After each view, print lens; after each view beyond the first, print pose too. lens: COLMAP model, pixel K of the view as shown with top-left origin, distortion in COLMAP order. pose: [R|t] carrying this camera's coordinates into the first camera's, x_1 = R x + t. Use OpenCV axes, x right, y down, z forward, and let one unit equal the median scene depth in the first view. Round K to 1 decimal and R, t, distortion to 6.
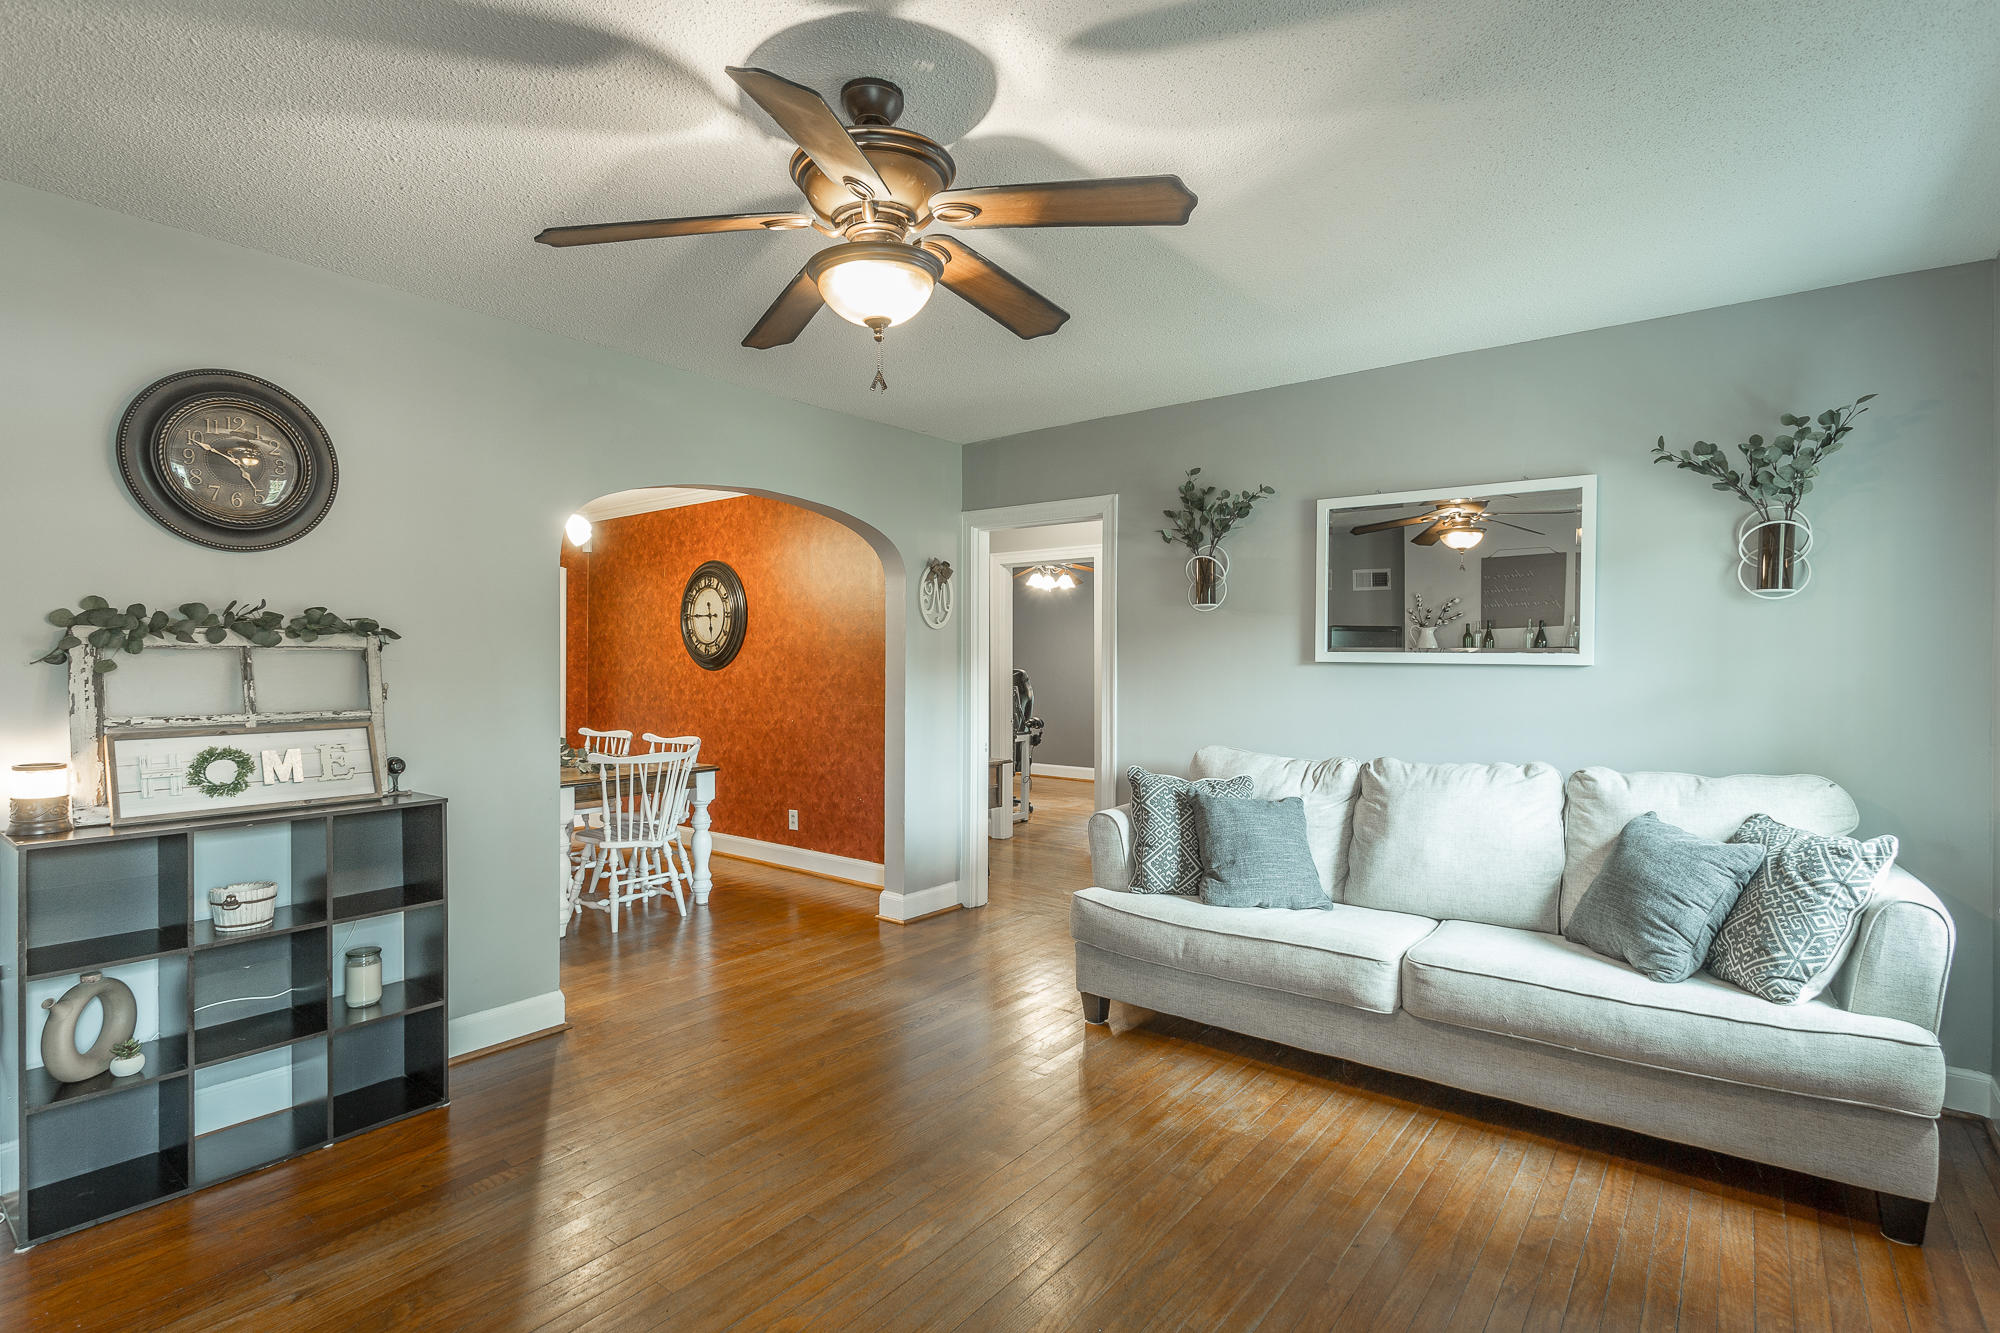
lens RADIAL K [[955.0, 0, 968.1], [0, 955.0, 667.3], [0, 0, 1]] dist [-0.000131, 0.000126]
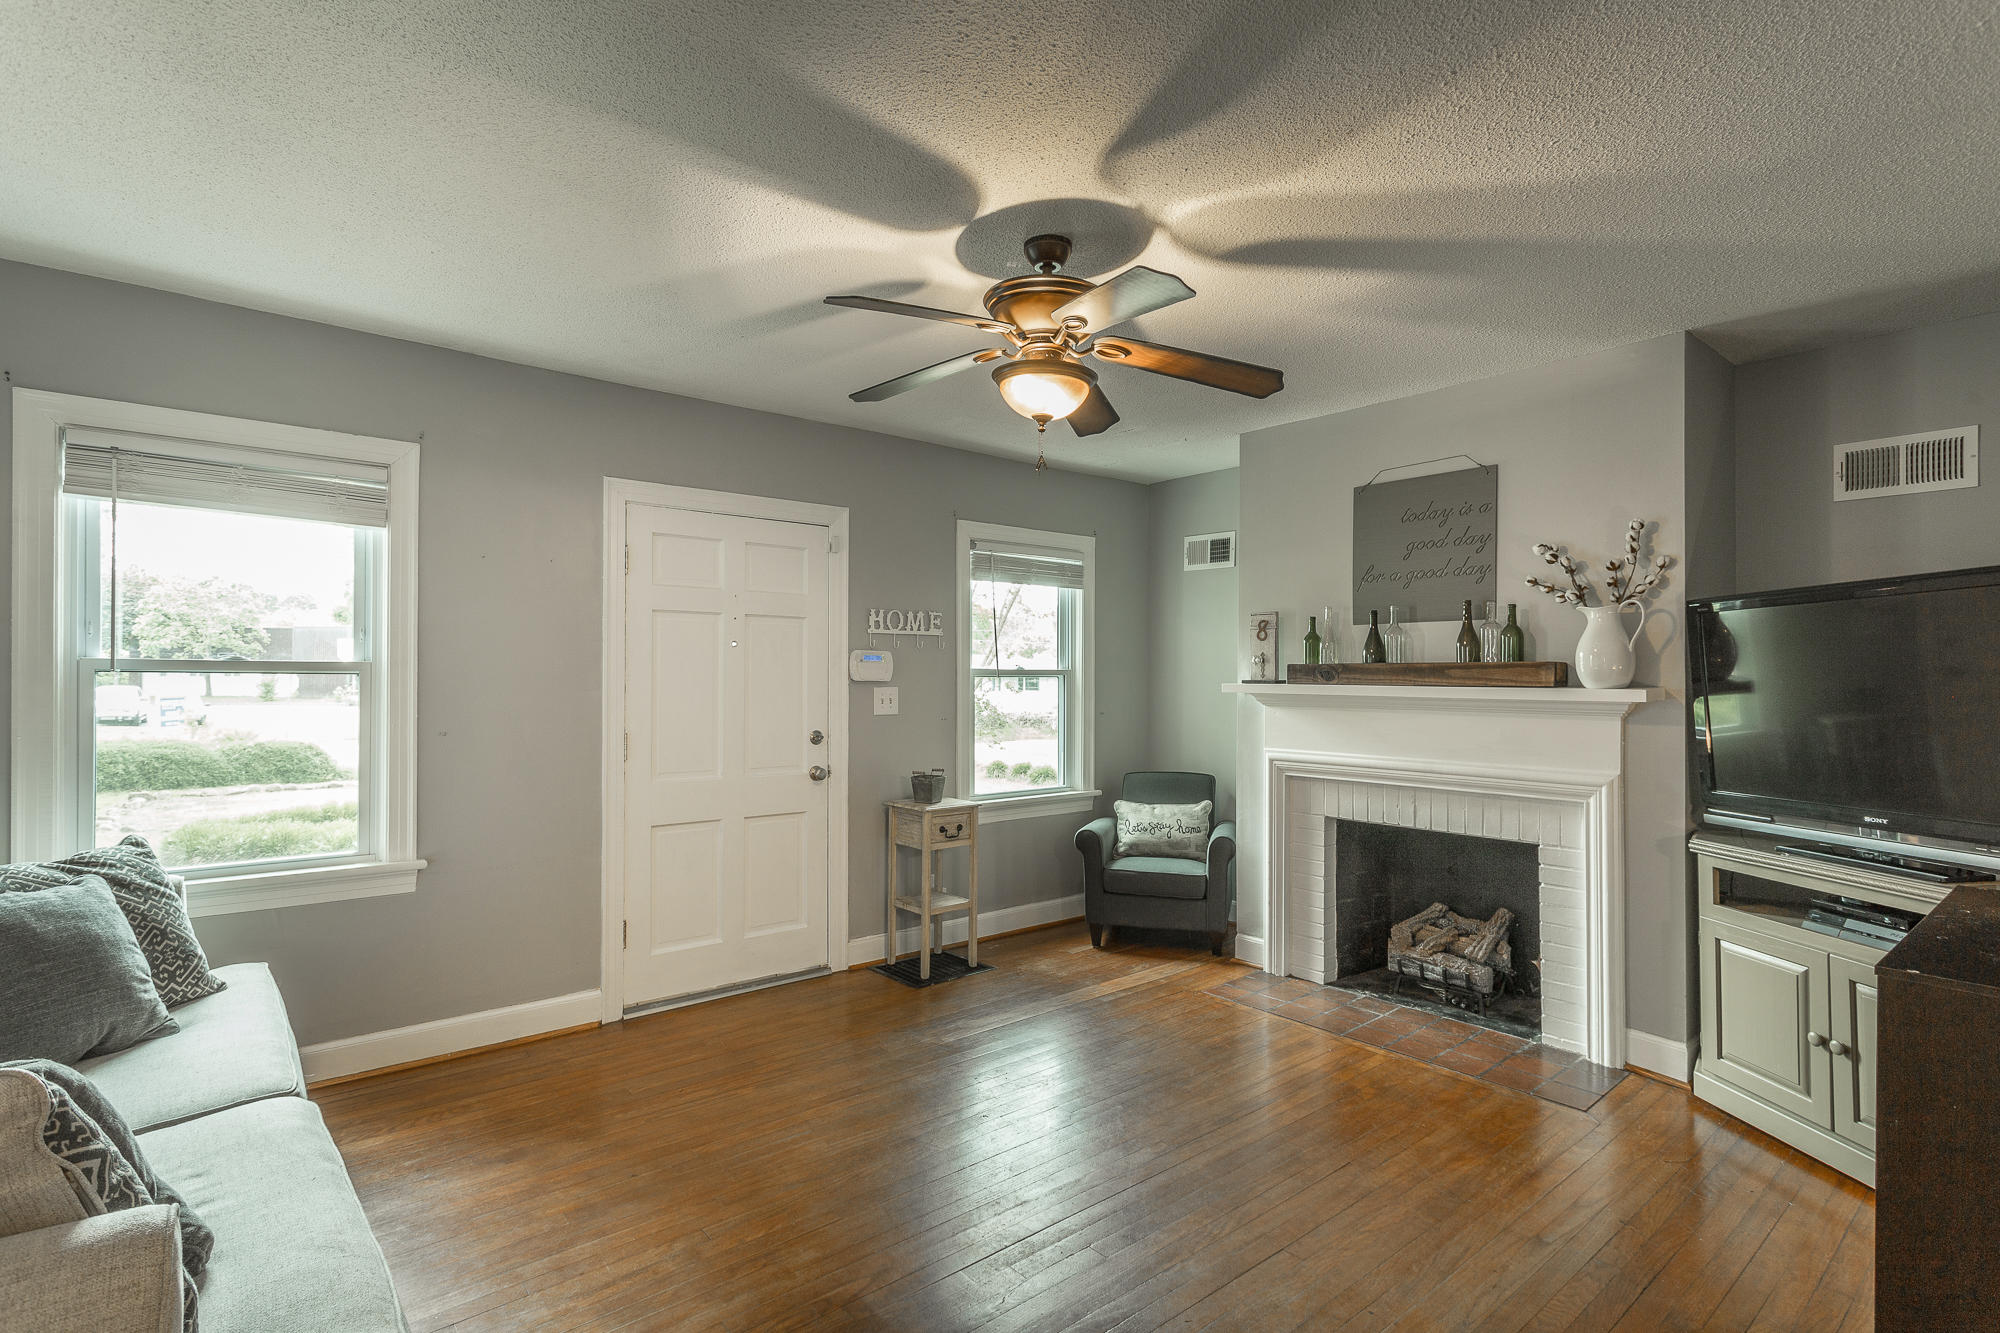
lens RADIAL K [[956.2, 0, 997.1], [0, 956.2, 677.5], [0, 0, 1]] dist [0.007643, 0.000637]
pose [[-0.980221, -0.004287, 0.197858, -0.185531], [-0.003100, 0.999975, 0.006311, -0.012558], [-0.197880, 0.005573, -0.980210, 1.453318]]
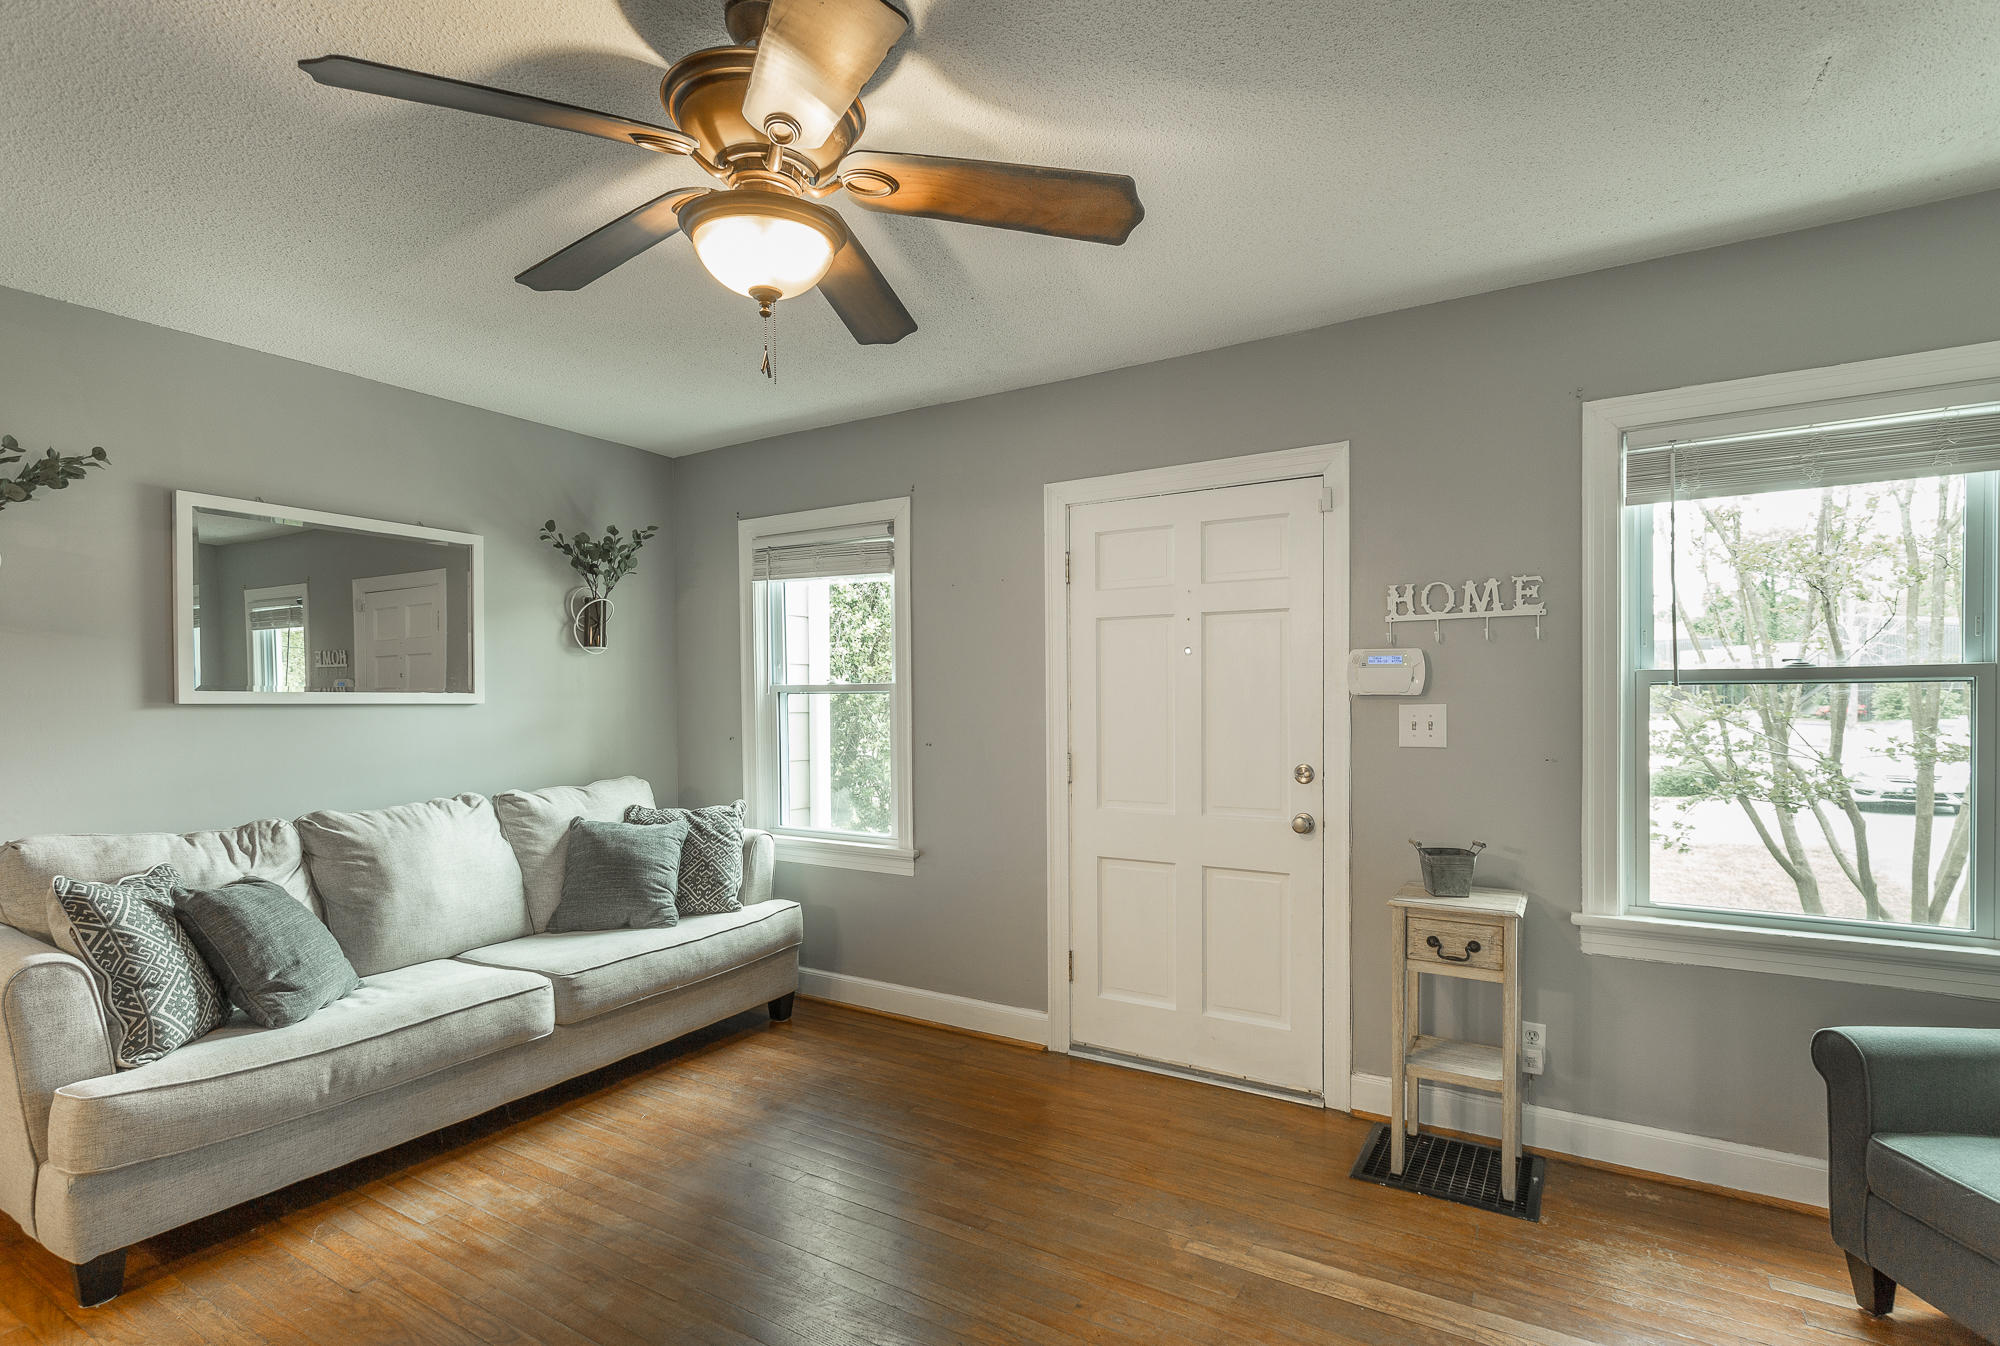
lens RADIAL K [[970.0, 0, 1008.9], [0, 970.0, 717.9], [0, 0, 1]] dist [-0.000624, -0.000377]
pose [[-0.131880, -0.022654, 0.991007, -0.621036], [0.015422, 0.999571, 0.024903, -0.004334], [-0.991146, 0.018568, -0.131474, 0.575640]]
